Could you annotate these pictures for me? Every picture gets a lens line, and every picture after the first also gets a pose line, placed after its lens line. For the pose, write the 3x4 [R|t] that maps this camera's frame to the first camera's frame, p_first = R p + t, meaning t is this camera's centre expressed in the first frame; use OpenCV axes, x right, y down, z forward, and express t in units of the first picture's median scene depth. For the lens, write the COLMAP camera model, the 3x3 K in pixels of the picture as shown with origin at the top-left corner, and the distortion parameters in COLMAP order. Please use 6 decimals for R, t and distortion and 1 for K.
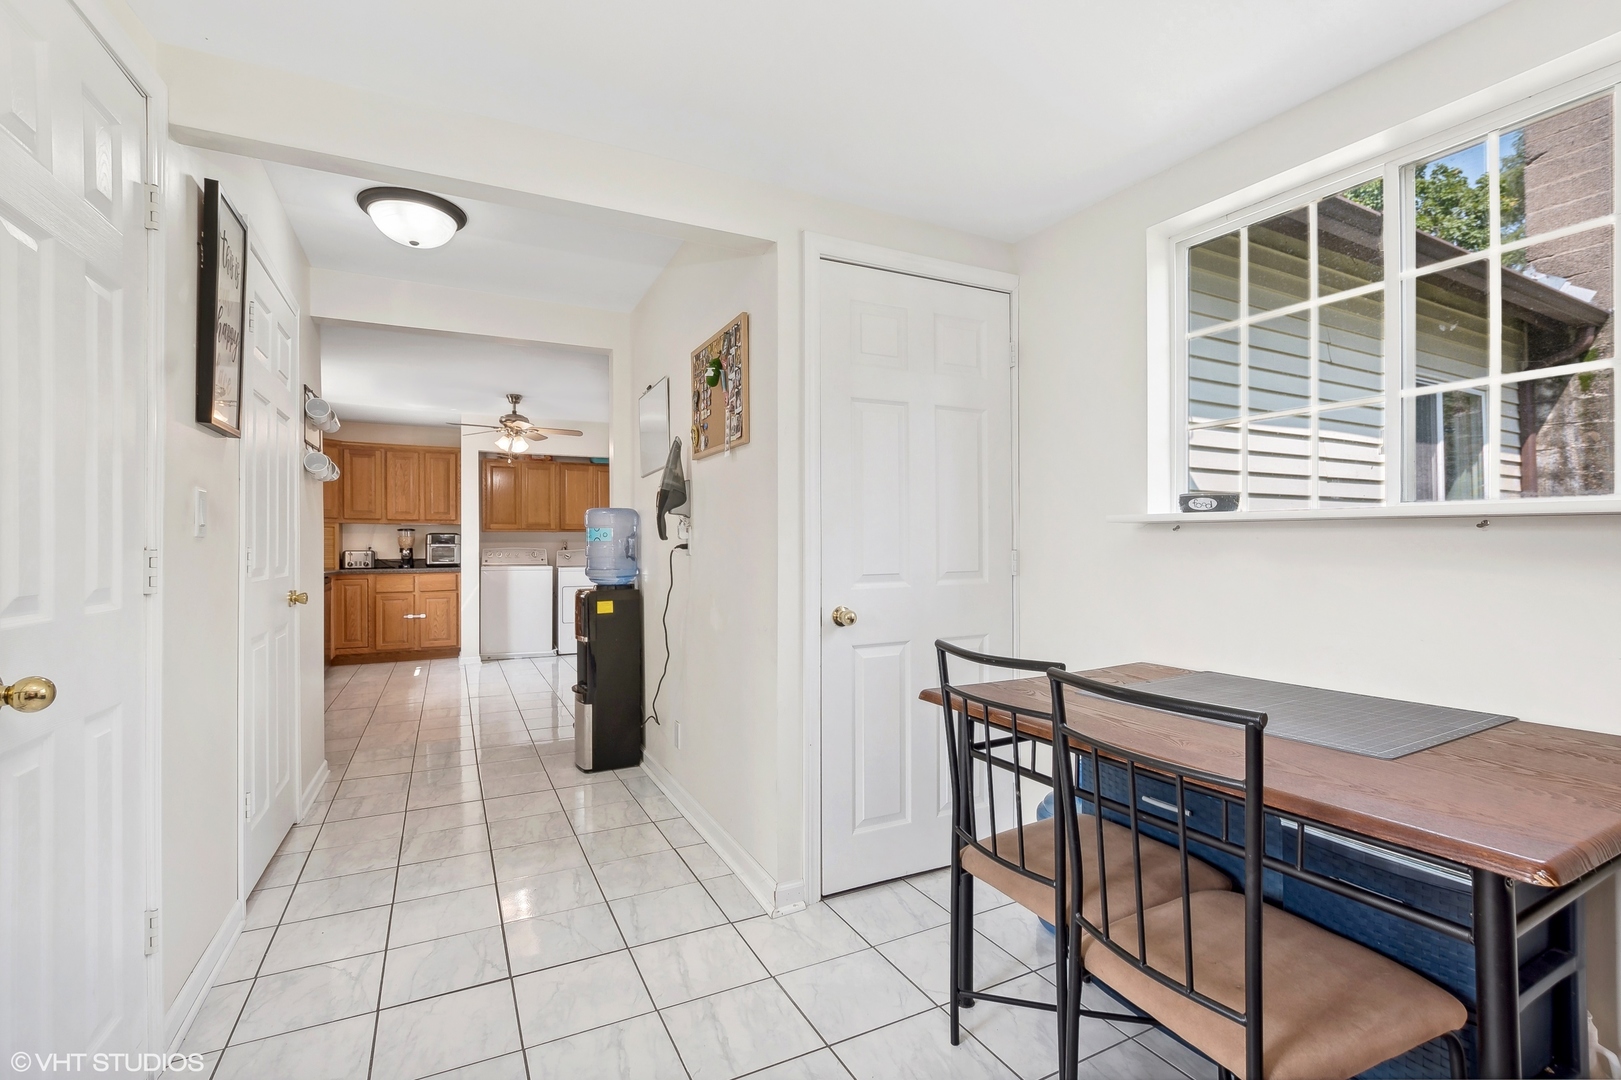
lens RADIAL K [[747.1, 0, 800.8], [0, 747.1, 553.1], [0, 0, 1]] dist [-0.013207, -0.000081]
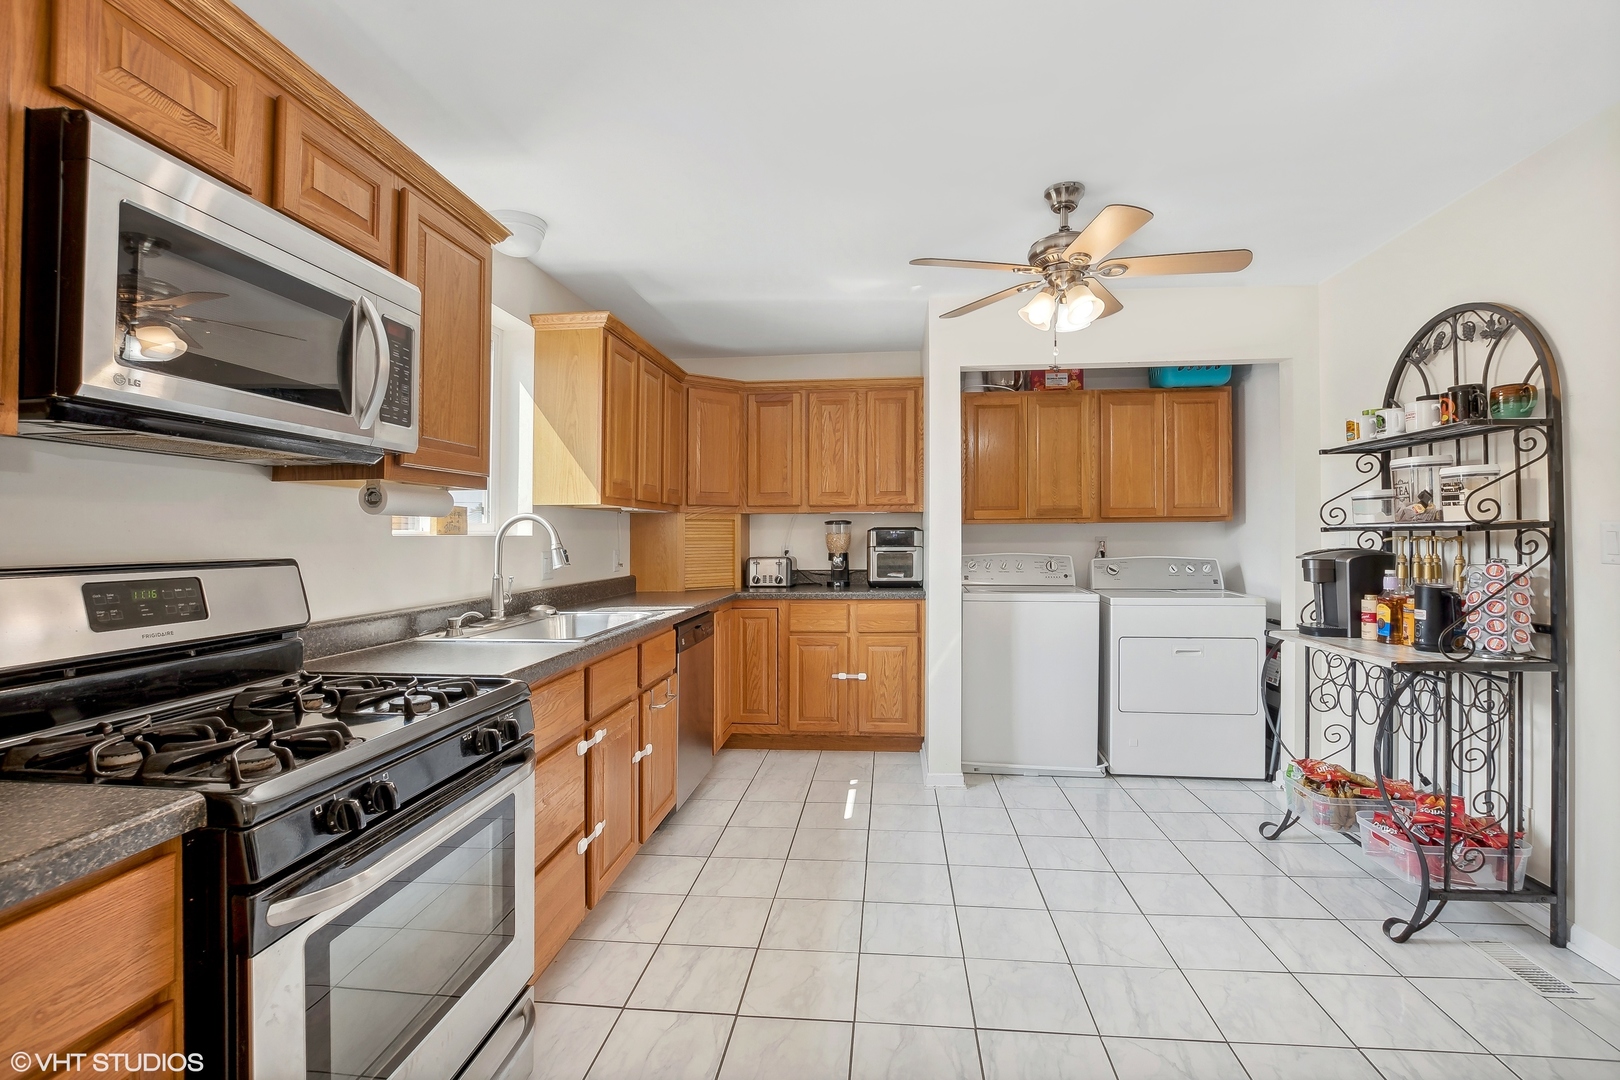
lens RADIAL K [[746.6, 0, 808.0], [0, 746.6, 537.0], [0, 0, 1]] dist [-0.013207, -0.000081]
pose [[0.852109, 0.000418, -0.523365, -0.241410], [-0.000458, 1.000000, 0.000053, -0.020350], [0.523365, 0.000194, 0.852109, 0.485388]]
